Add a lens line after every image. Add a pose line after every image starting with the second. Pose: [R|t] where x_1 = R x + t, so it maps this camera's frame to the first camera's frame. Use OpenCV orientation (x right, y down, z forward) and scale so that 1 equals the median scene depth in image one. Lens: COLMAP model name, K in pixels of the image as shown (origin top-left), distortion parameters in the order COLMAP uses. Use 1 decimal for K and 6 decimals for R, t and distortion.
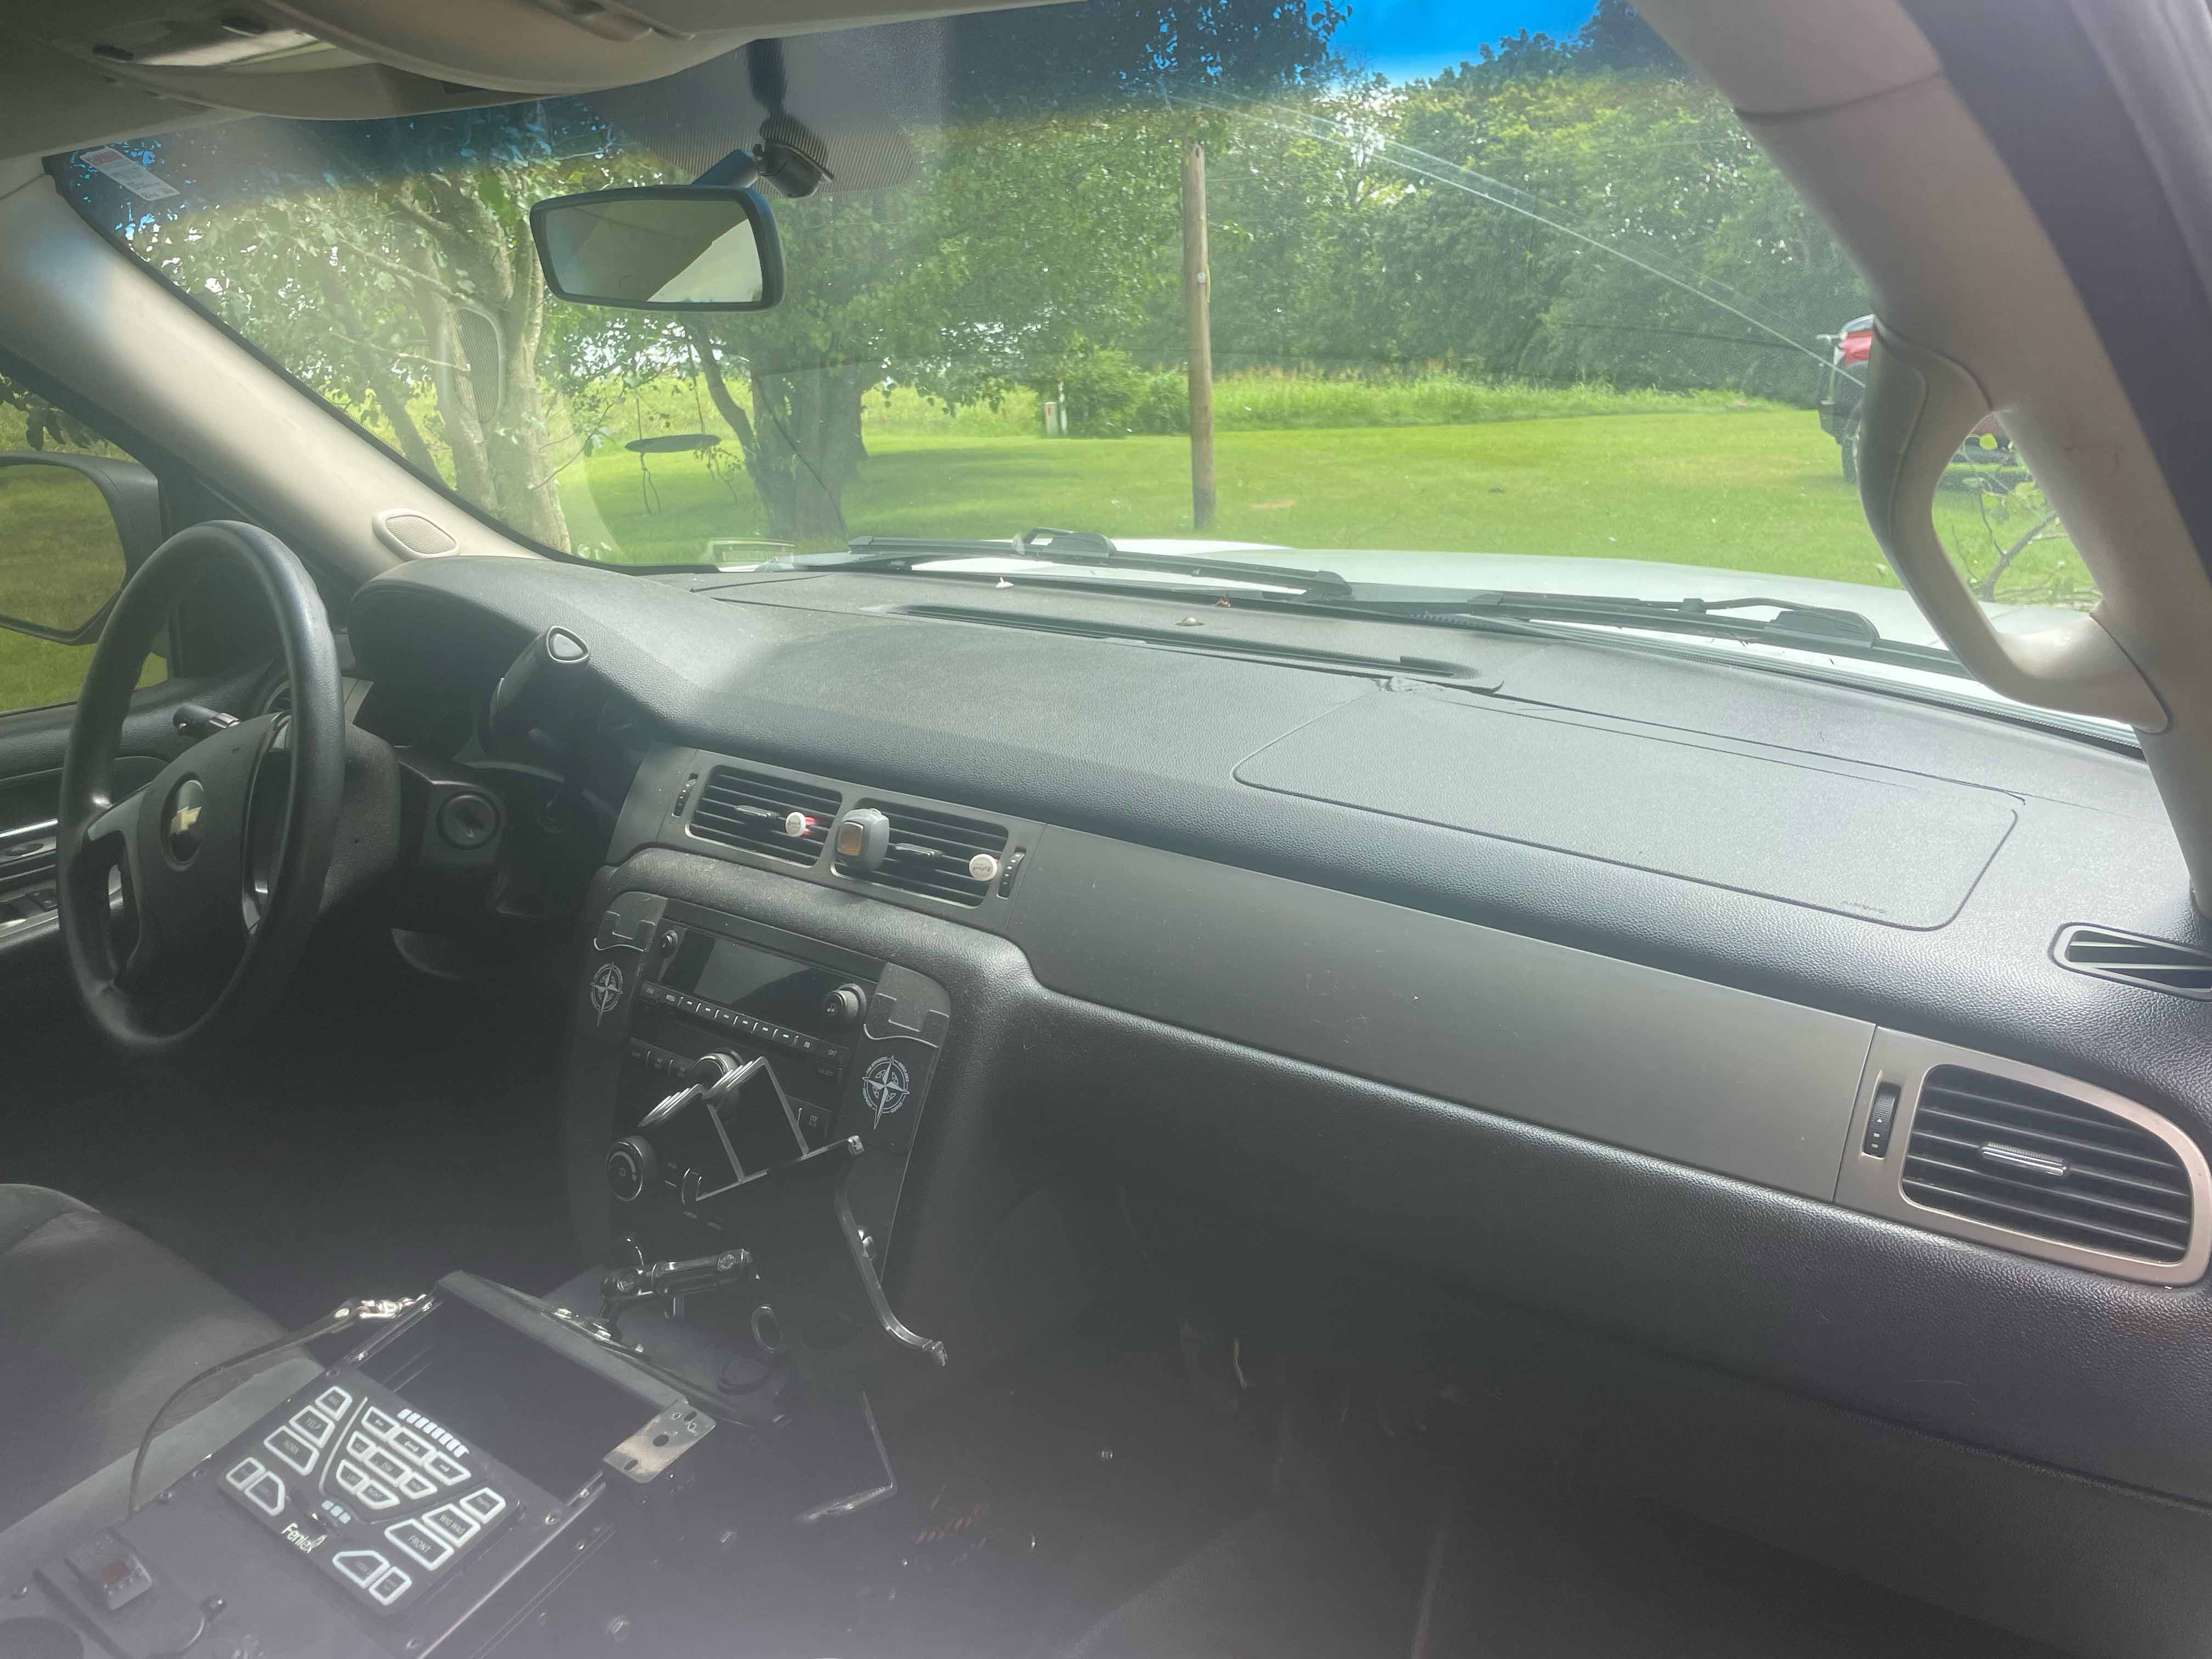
lens RADIAL K [[1685.1, 0, 1106.0], [0, 1685.1, 829.5], [0, 0, 1]] dist [0.002709, 0.003446]
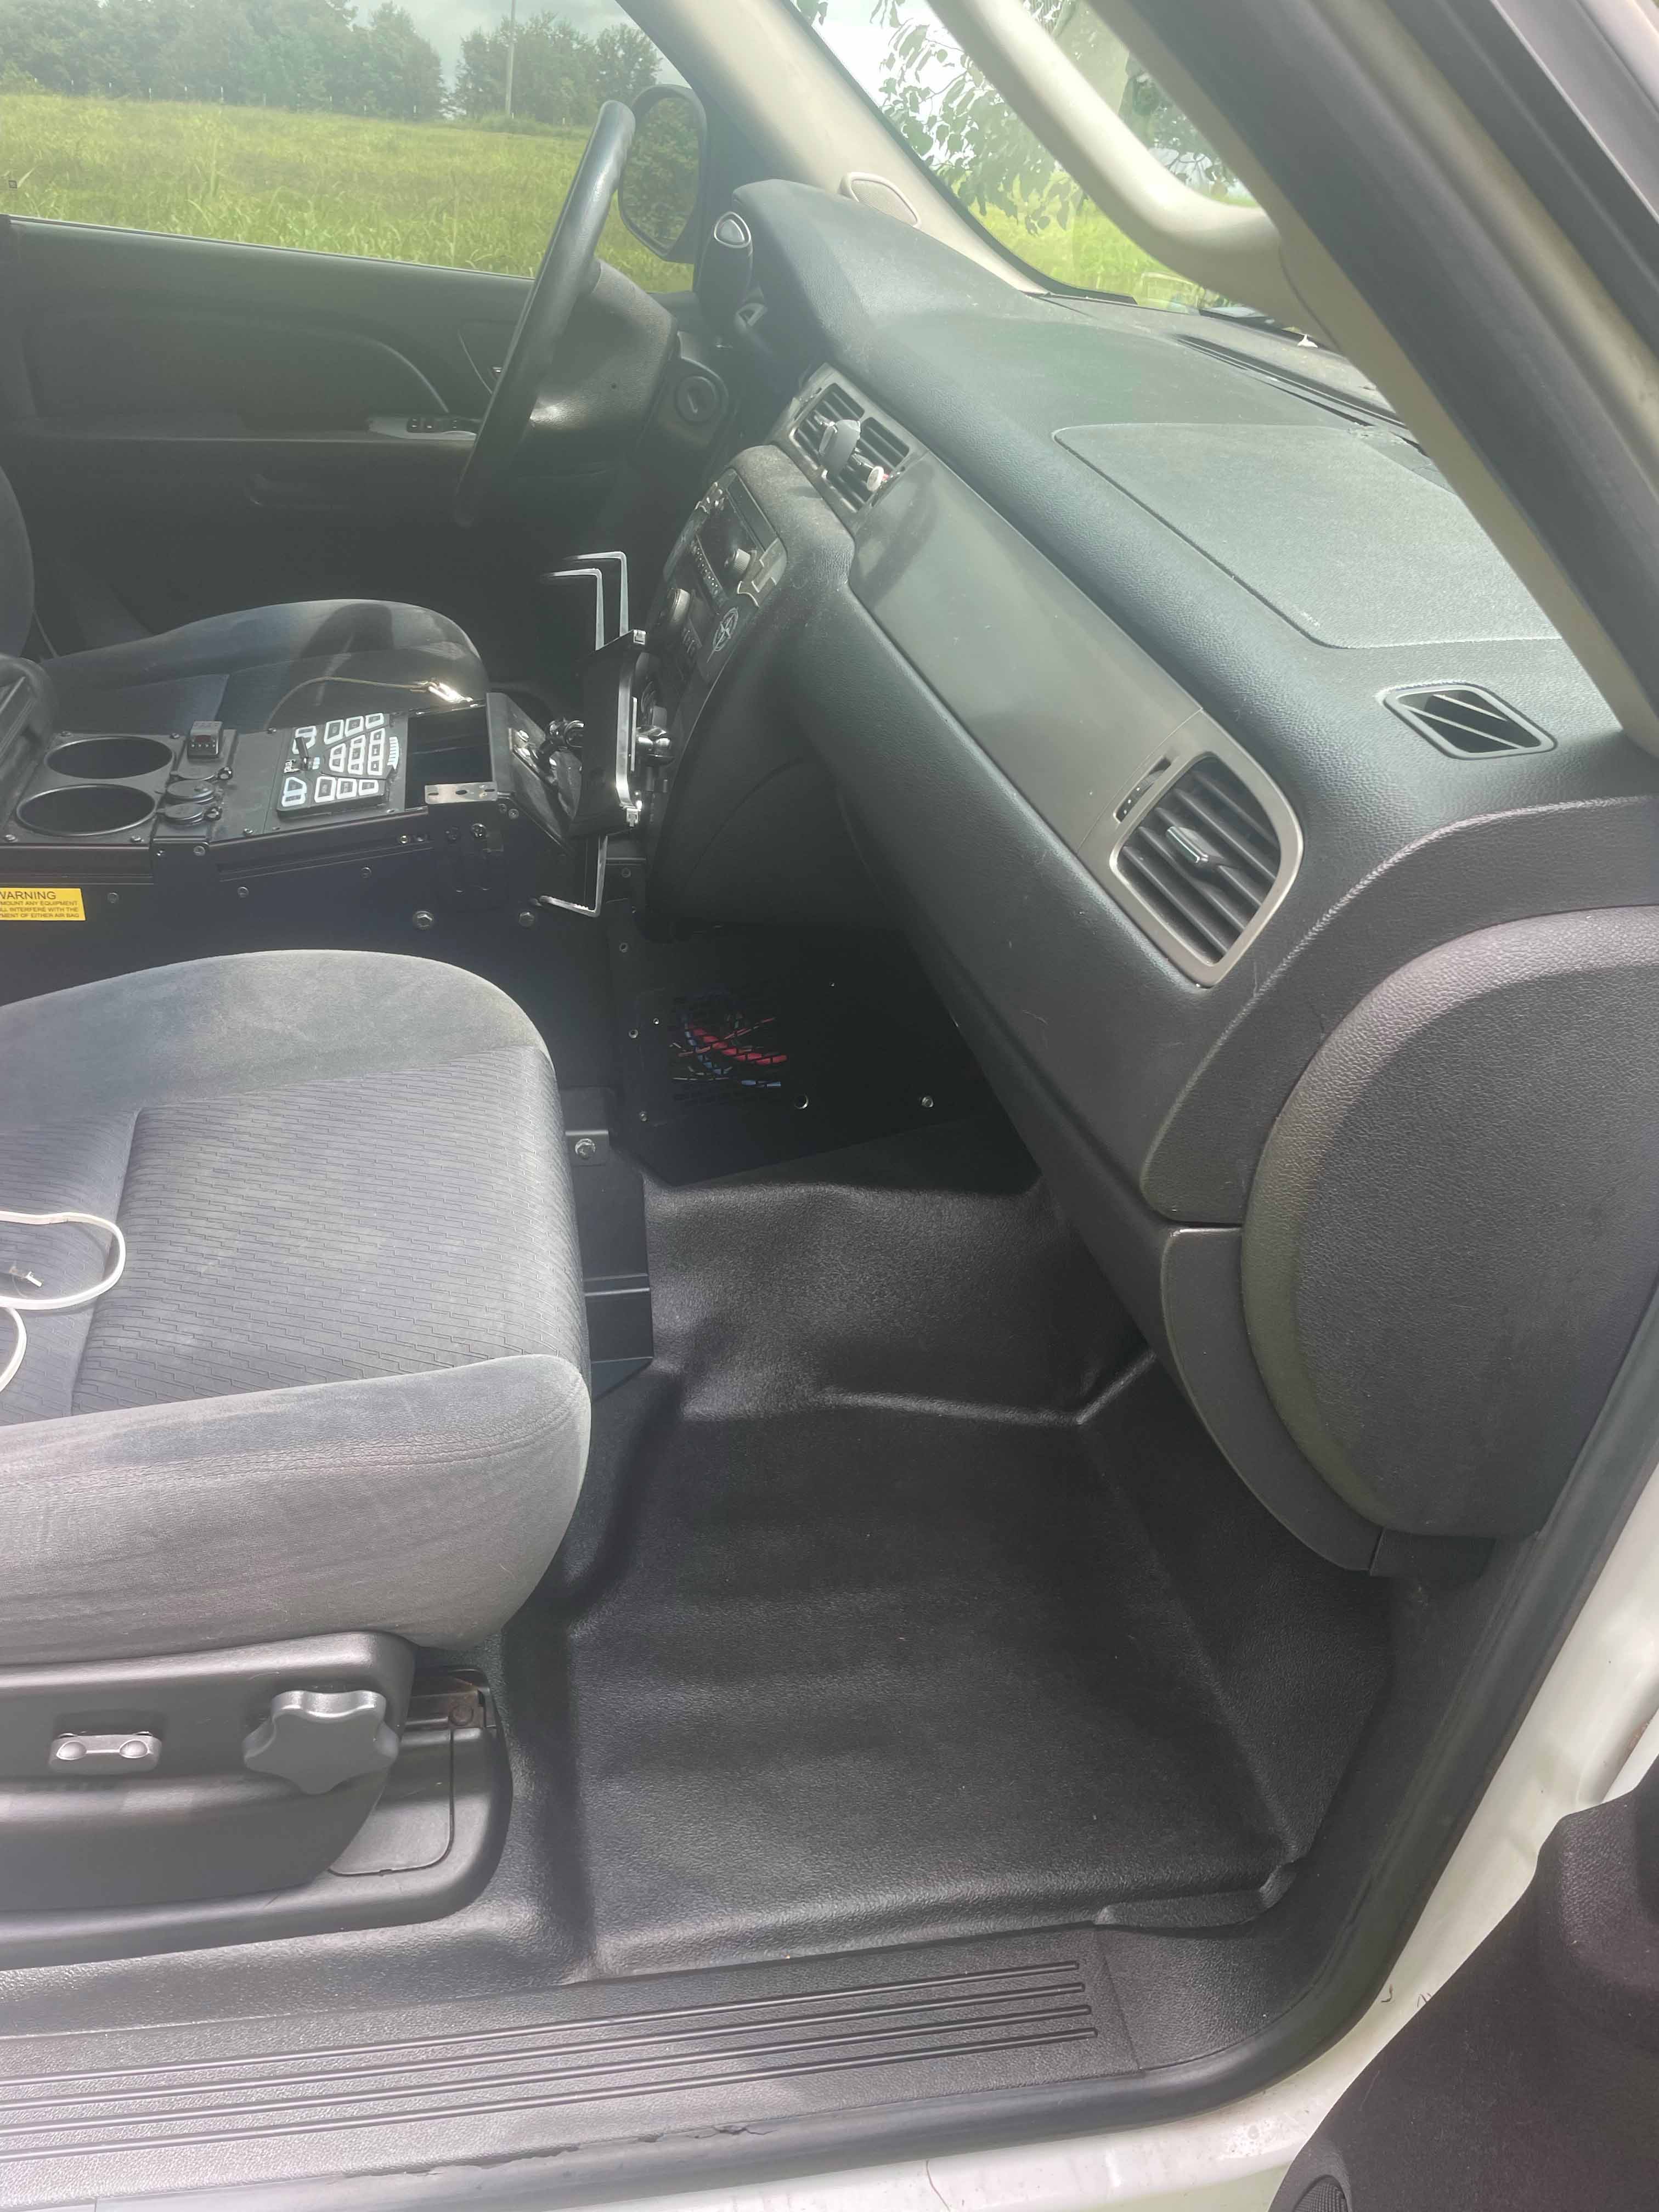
lens RADIAL K [[1685.1, 0, 829.5], [0, 1685.1, 1106.0], [0, 0, 1]] dist [0.002709, 0.003446]
pose [[0.719390, 0.437289, -0.539682, 0.795474], [-0.328254, 0.898753, 0.290676, 0.095171], [0.612150, -0.031957, 0.790096, 0.093408]]
